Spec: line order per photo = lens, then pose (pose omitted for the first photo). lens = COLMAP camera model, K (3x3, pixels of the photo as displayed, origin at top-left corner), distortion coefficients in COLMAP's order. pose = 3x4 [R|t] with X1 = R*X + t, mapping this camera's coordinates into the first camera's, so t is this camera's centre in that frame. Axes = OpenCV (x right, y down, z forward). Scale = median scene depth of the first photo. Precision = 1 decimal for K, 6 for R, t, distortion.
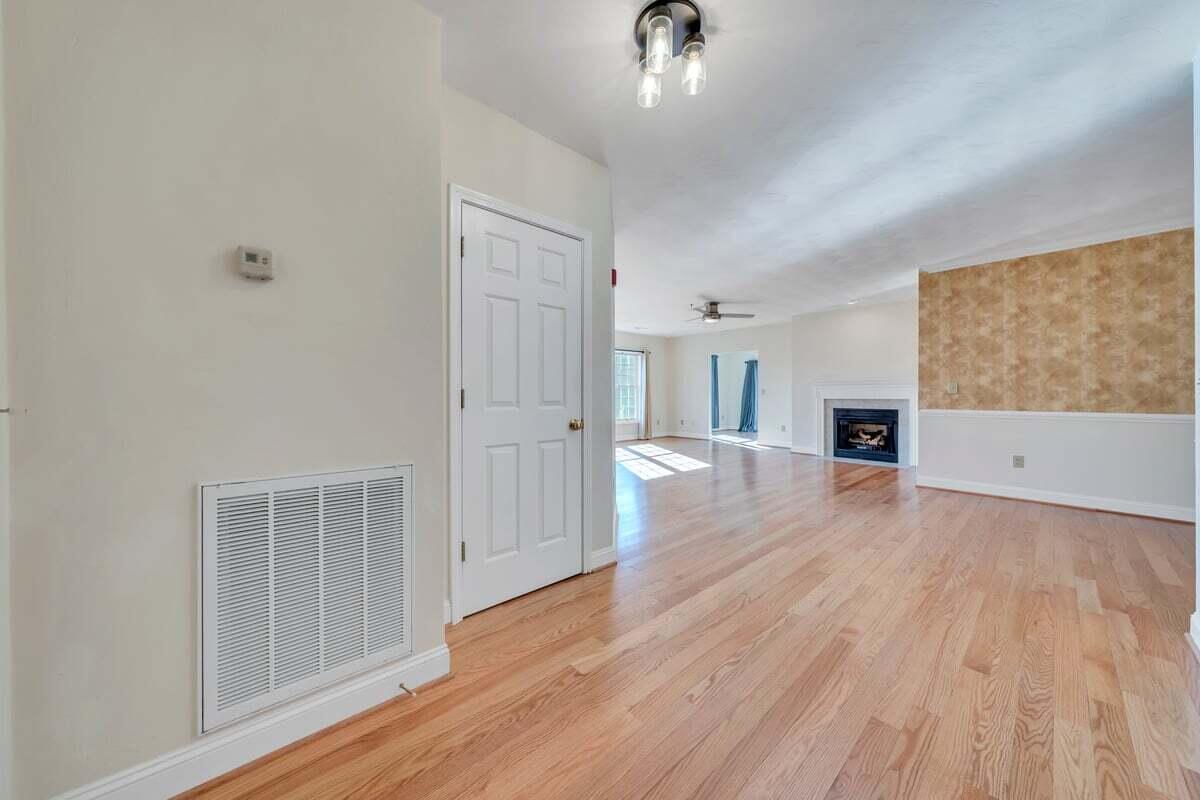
lens RADIAL K [[406.4, 0, 604.6], [0, 406.4, 406.8], [0, 0, 1]] dist [-0.001069, -0.000125]
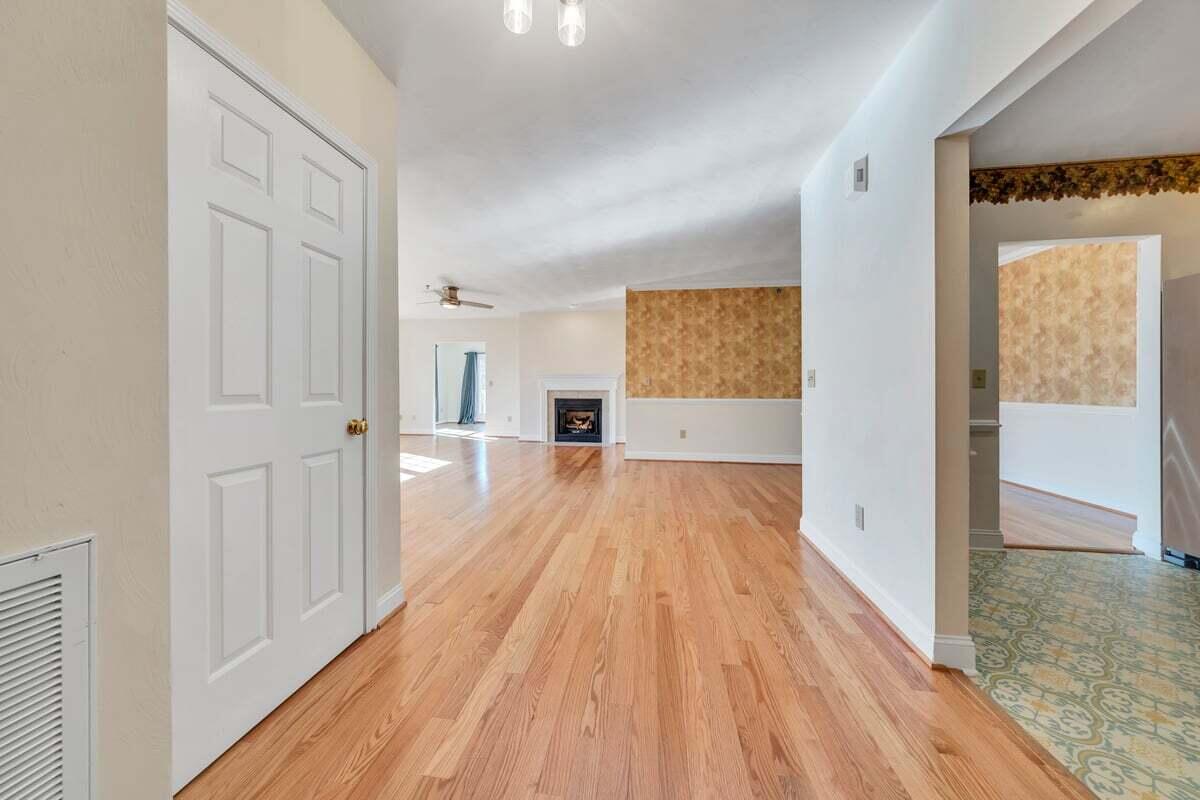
lens RADIAL K [[406.3, 0, 596.9], [0, 406.3, 395.5], [0, 0, 1]] dist [-0.001460, -0.000223]
pose [[0.768810, -0.011175, 0.639380, -0.113094], [0.016034, 0.999870, -0.001804, -0.001548], [-0.639277, 0.011639, 0.768889, 0.107955]]
